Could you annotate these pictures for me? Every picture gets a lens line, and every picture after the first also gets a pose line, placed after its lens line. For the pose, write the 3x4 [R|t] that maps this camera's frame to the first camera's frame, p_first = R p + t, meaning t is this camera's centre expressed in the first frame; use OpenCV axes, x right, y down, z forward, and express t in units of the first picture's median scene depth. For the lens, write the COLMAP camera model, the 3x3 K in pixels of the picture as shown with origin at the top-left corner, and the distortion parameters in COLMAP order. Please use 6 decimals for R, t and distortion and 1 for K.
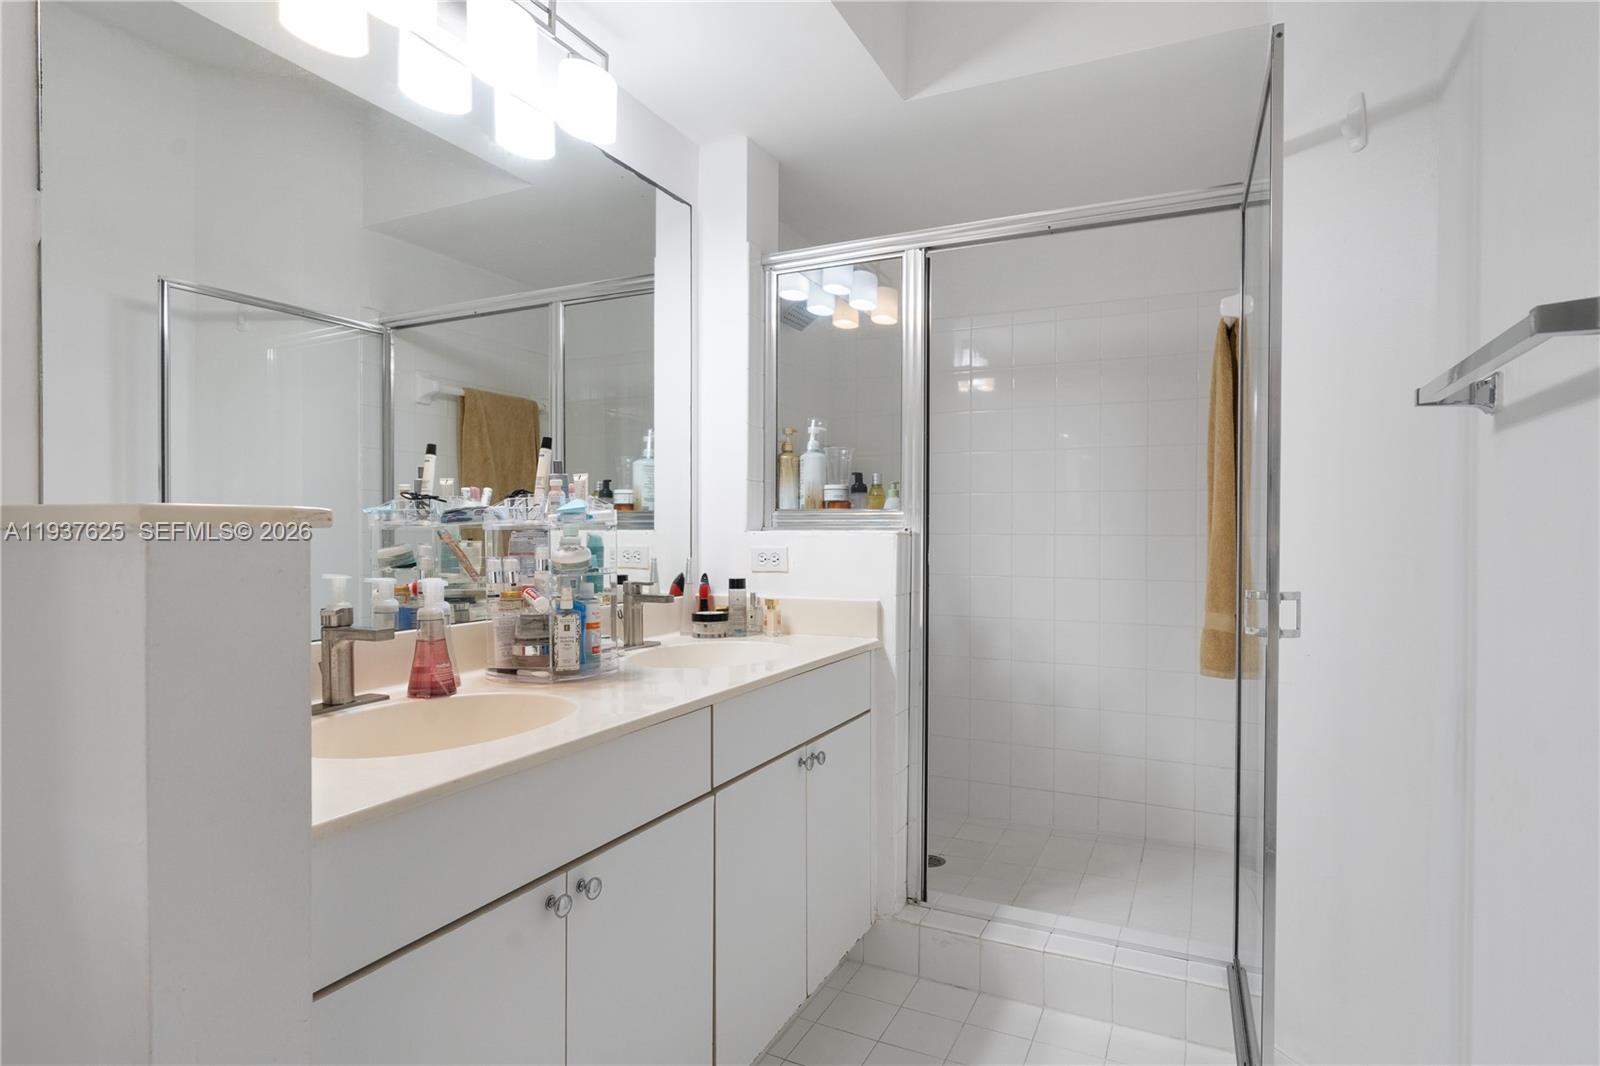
lens RADIAL K [[847.4, 0, 801.2], [0, 847.4, 582.8], [0, 0, 1]] dist [-0.003671, 0.000191]
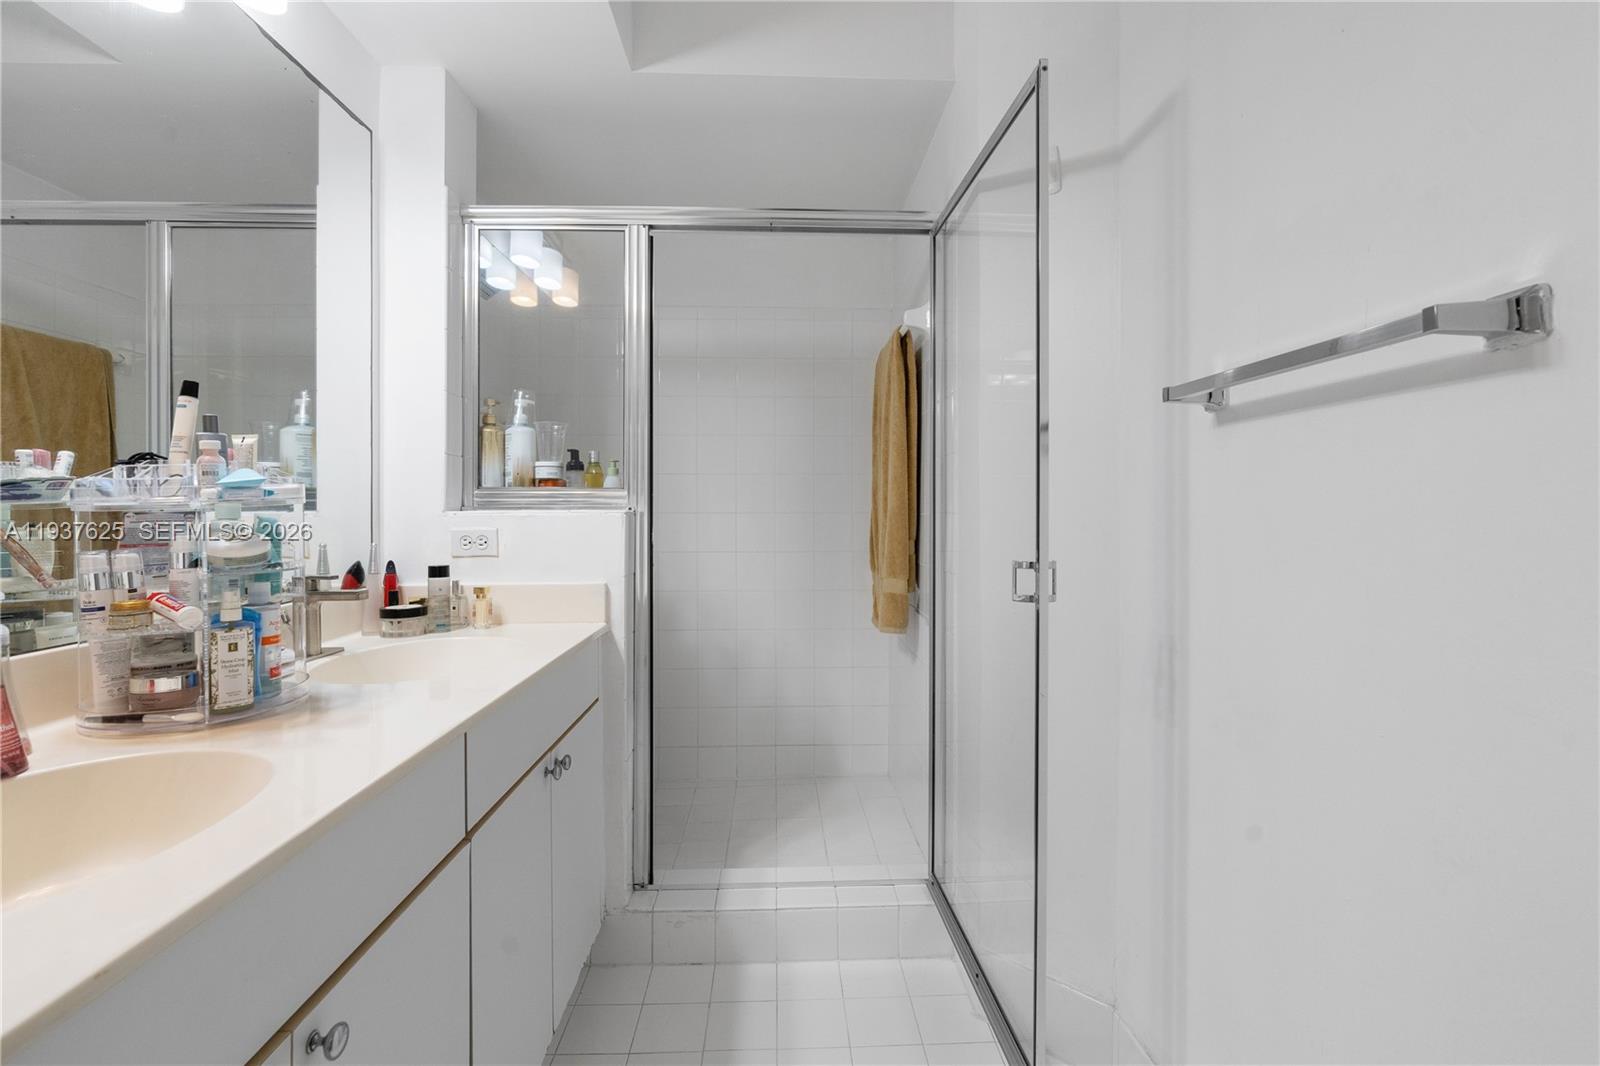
lens RADIAL K [[733.4, 0, 800.0], [0, 733.4, 533.0], [0, 0, 1]] dist [-0.015060, 0.008034]
pose [[0.884892, -0.019894, 0.465372, -0.098550], [0.033950, 0.999185, -0.021841, -0.009796], [-0.464558, 0.035126, 0.884846, 0.164026]]
